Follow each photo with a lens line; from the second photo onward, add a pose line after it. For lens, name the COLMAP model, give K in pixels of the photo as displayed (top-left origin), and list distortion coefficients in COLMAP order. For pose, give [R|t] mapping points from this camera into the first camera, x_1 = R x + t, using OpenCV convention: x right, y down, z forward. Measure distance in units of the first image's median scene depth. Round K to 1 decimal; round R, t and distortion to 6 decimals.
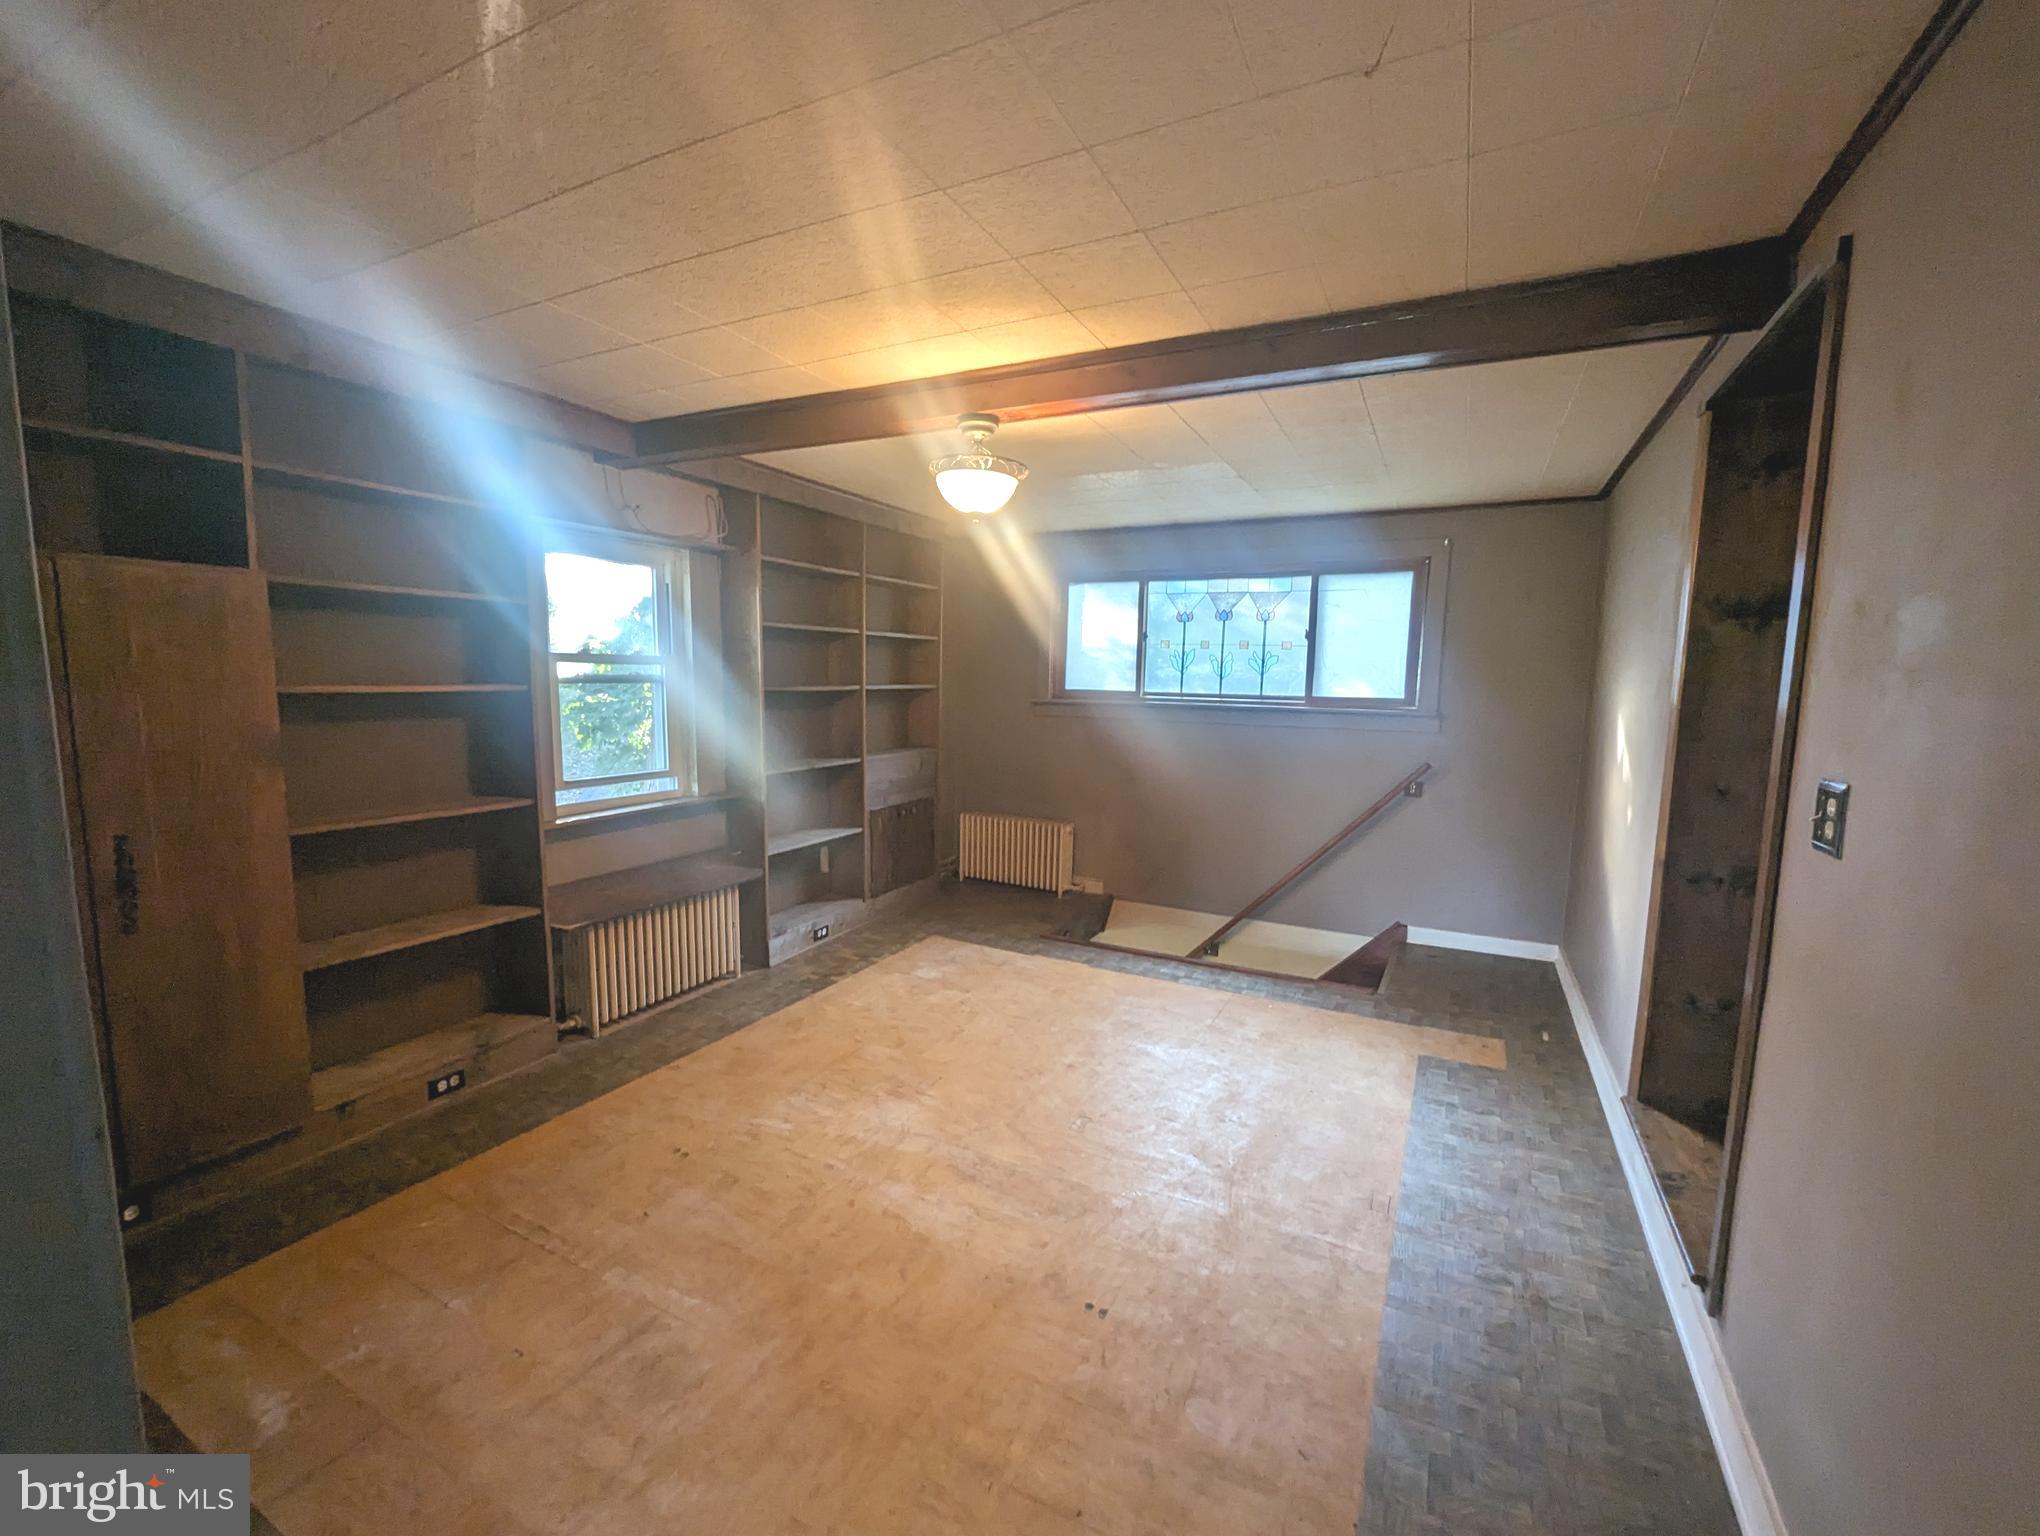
lens RADIAL K [[839.8, 0, 1020.0], [0, 839.8, 768.0], [0, 0, 1]] dist [-0.001640, -0.000504]
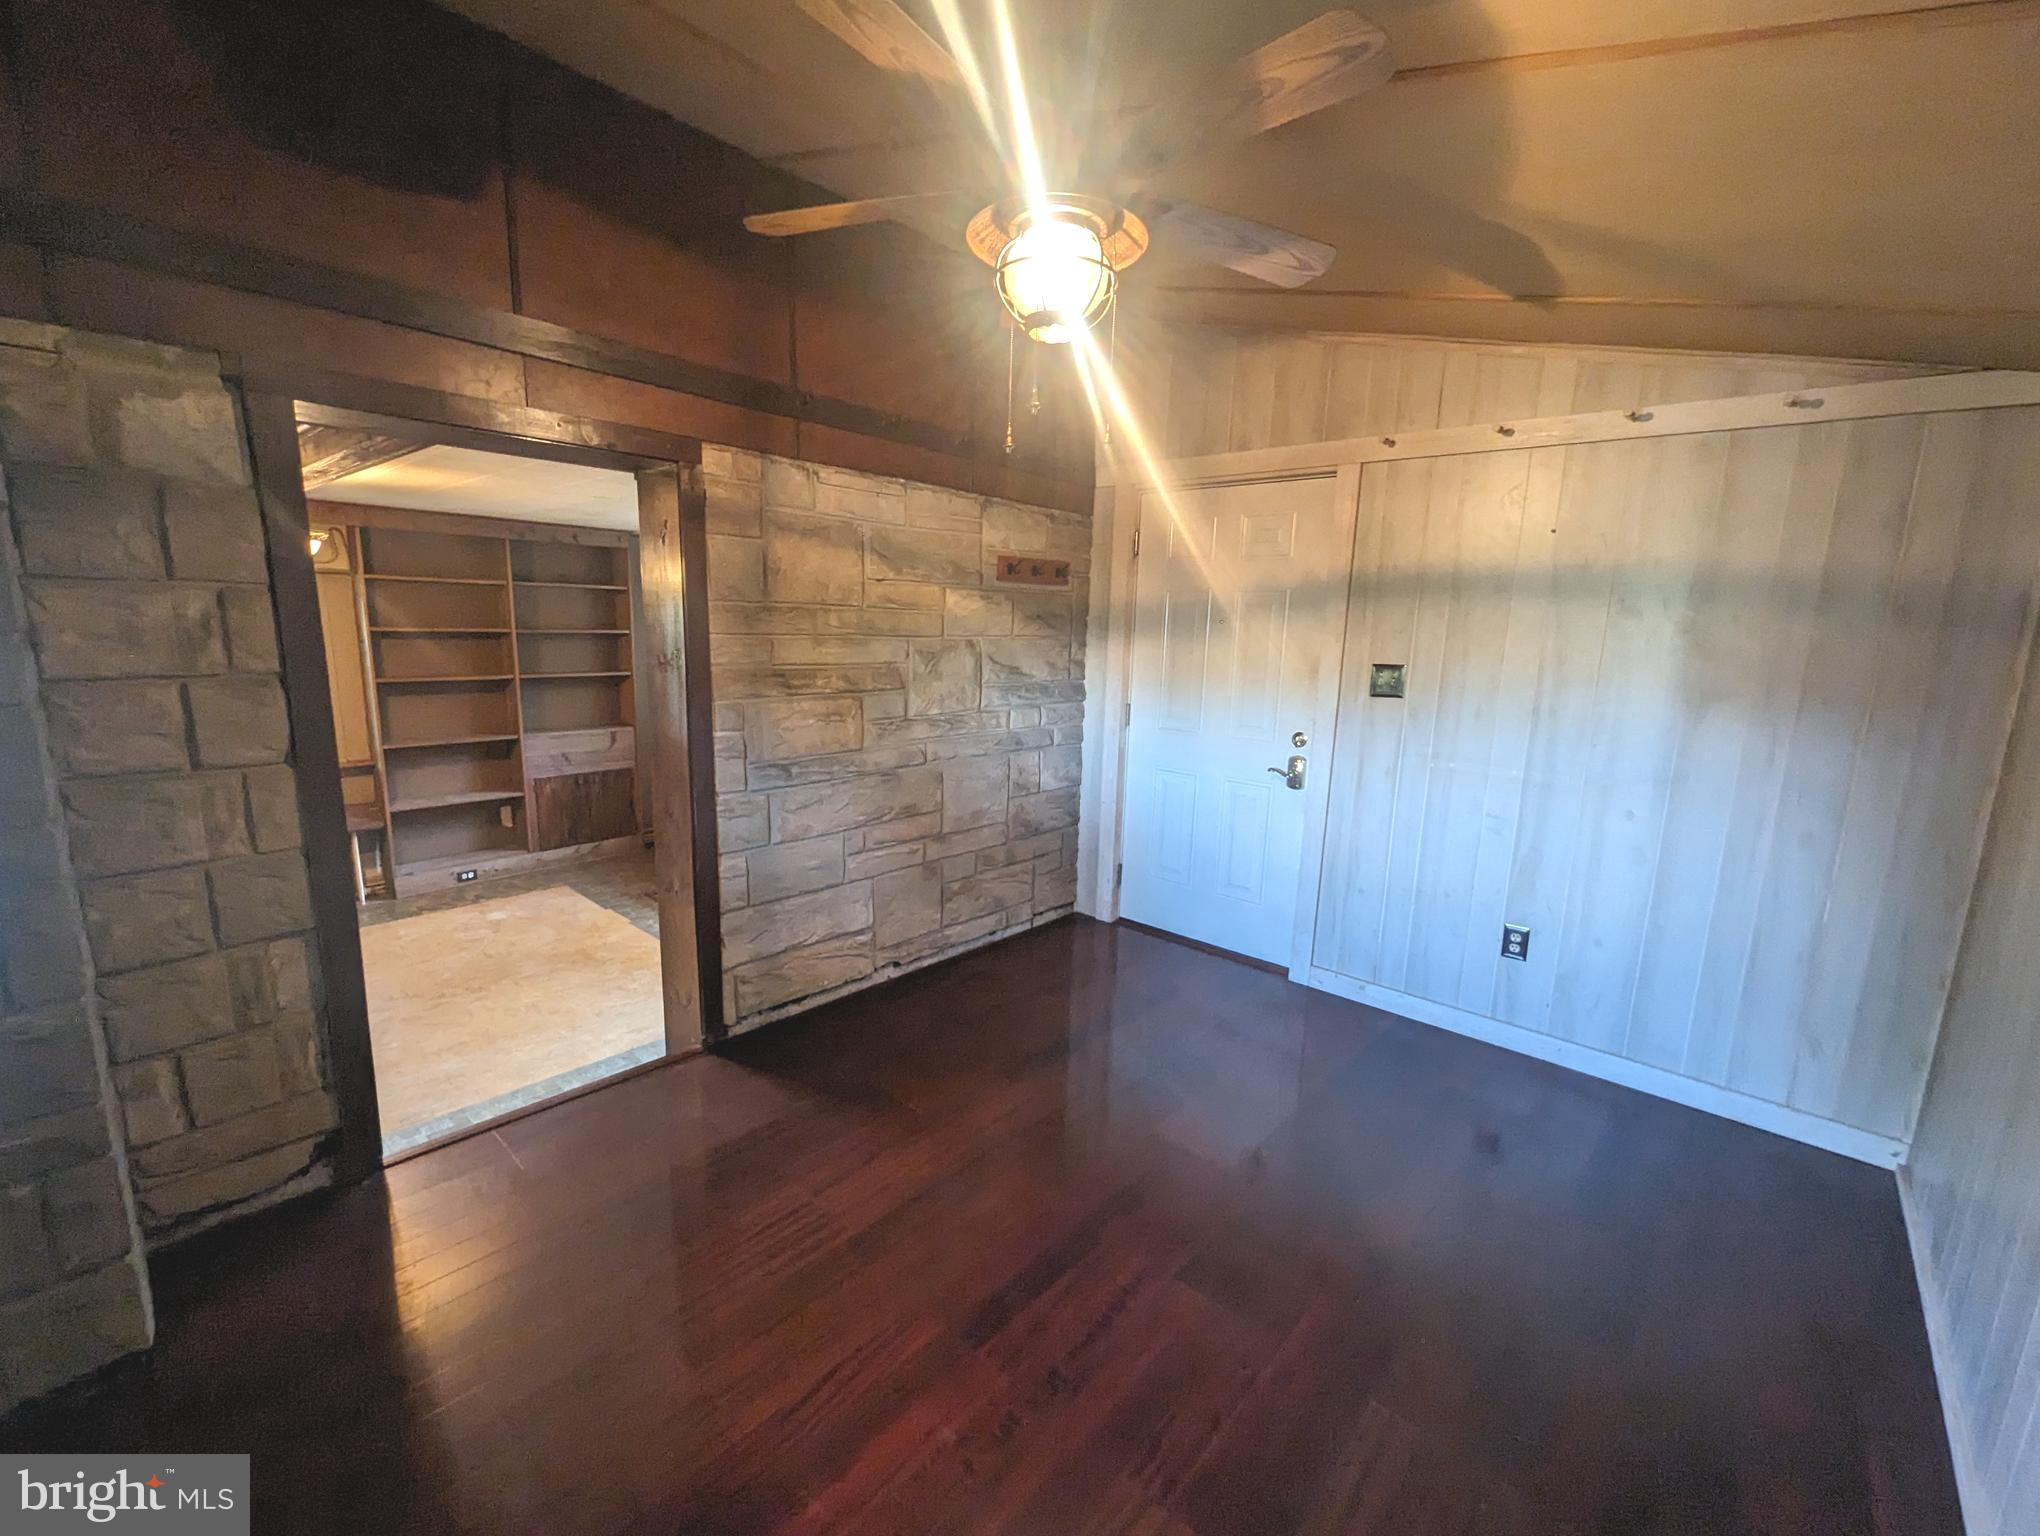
lens RADIAL K [[839.8, 0, 1020.0], [0, 839.8, 768.0], [0, 0, 1]] dist [-0.001640, -0.000504]
pose [[0.968040, 0.051444, -0.245464, 1.037008], [-0.038037, 0.997530, 0.059057, -0.081908], [0.247896, -0.047833, 0.967605, 0.008954]]
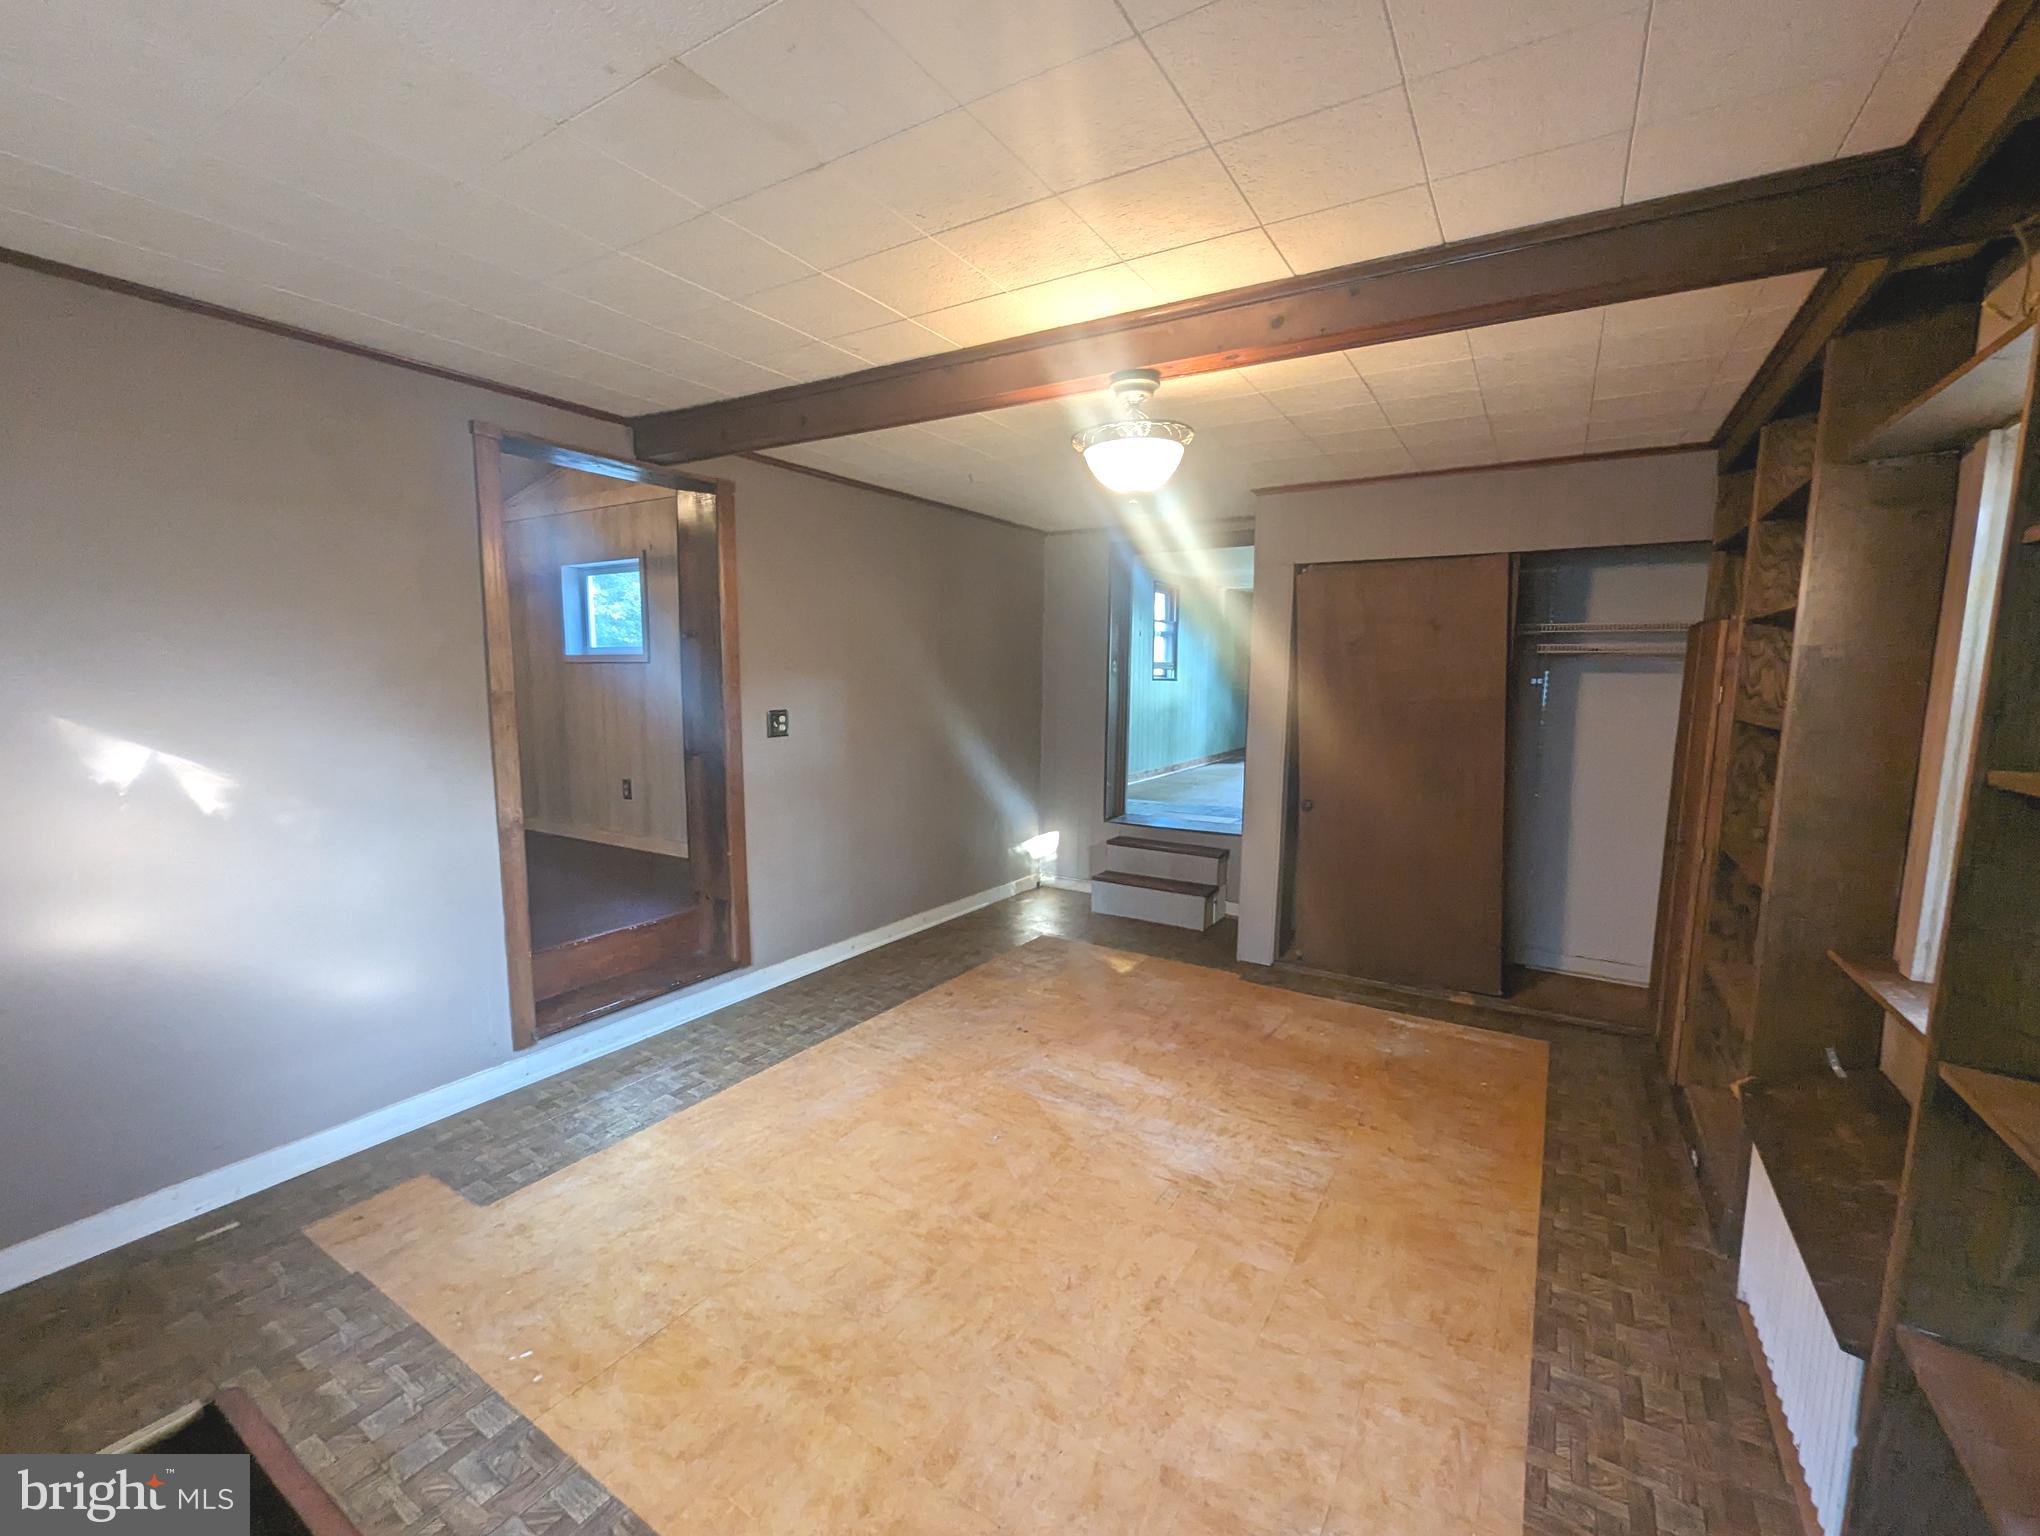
lens RADIAL K [[839.8, 0, 1020.0], [0, 839.8, 768.0], [0, 0, 1]] dist [-0.001640, -0.000504]
pose [[-0.996243, -0.037497, 0.078061, -0.012463], [-0.019050, 0.974208, 0.224847, -0.166939], [-0.084479, 0.222515, -0.971262, 1.411747]]
